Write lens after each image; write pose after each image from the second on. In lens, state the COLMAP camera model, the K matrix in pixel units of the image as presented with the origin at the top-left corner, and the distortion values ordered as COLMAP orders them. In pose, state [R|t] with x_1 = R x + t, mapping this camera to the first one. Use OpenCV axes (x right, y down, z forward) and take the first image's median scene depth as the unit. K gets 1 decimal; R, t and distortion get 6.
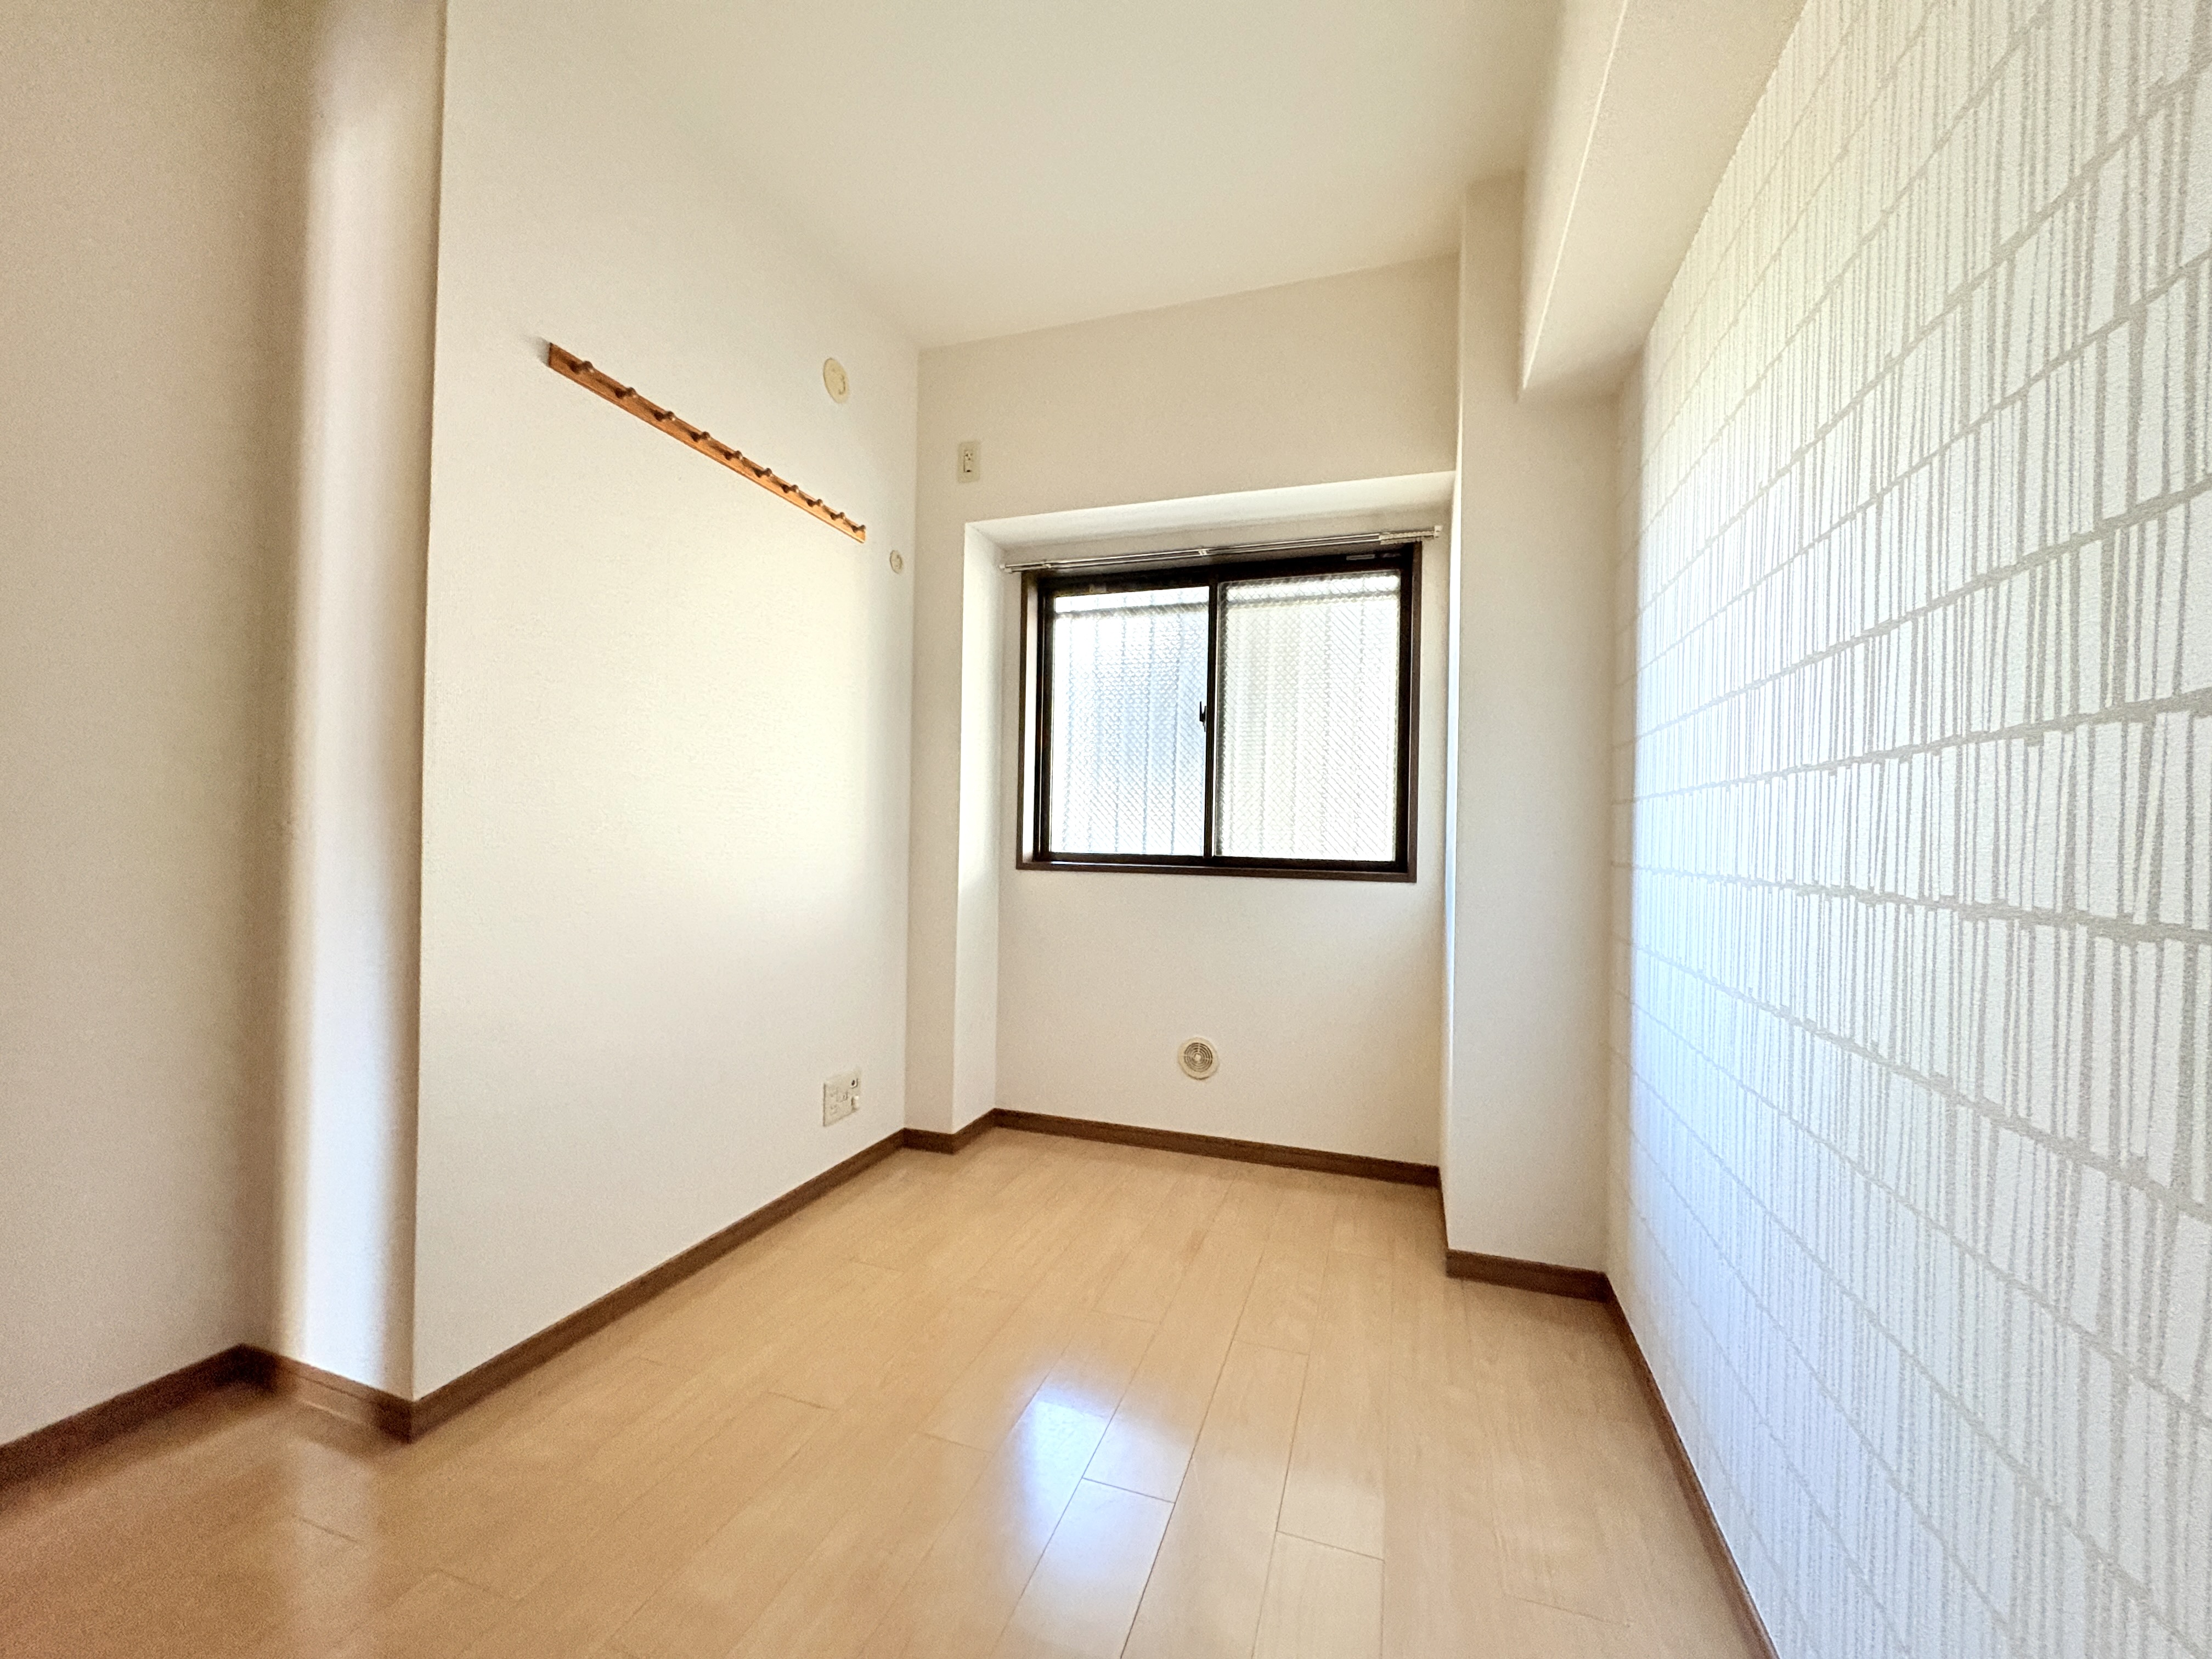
lens RADIAL K [[878.7, 0, 1106.0], [0, 878.7, 829.5], [0, 0, 1]] dist [-0.001819, 0.000163]
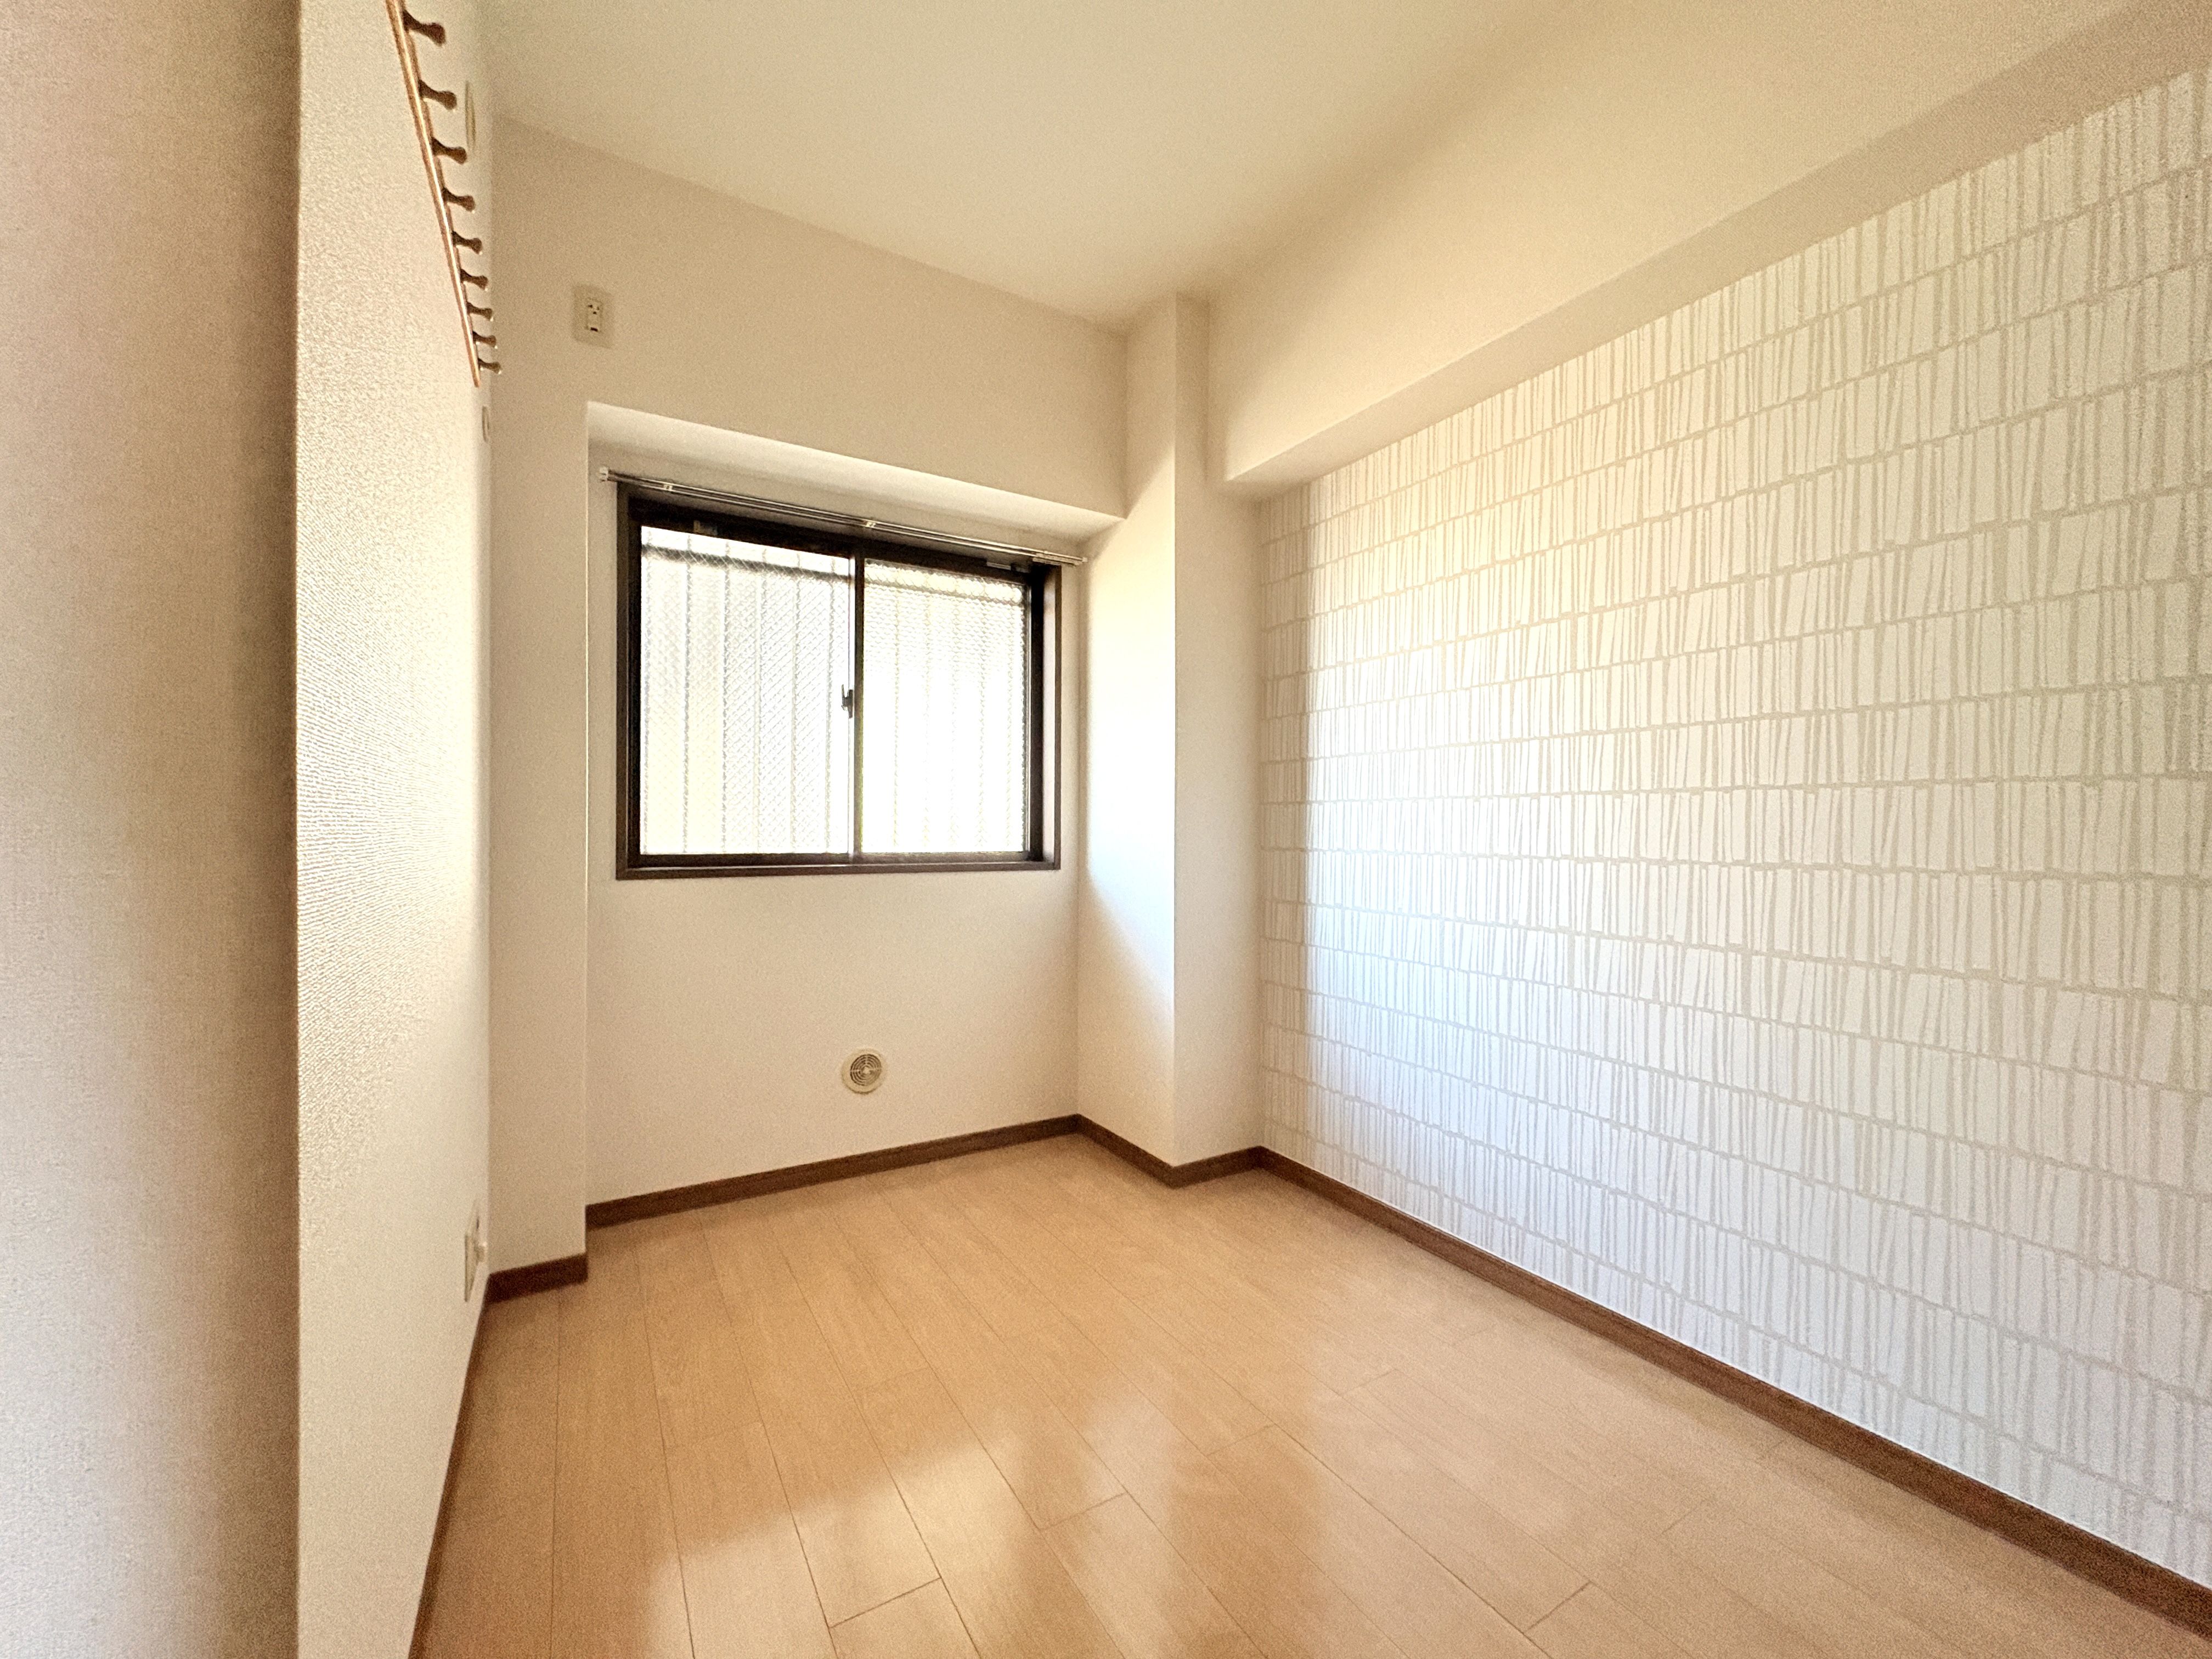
lens RADIAL K [[878.7, 0, 1106.0], [0, 878.7, 829.5], [0, 0, 1]] dist [-0.001819, 0.000163]
pose [[0.641801, -0.019974, 0.766611, -0.451347], [0.004647, 0.999744, 0.022158, -0.014366], [-0.766857, -0.010659, 0.641729, 0.219315]]
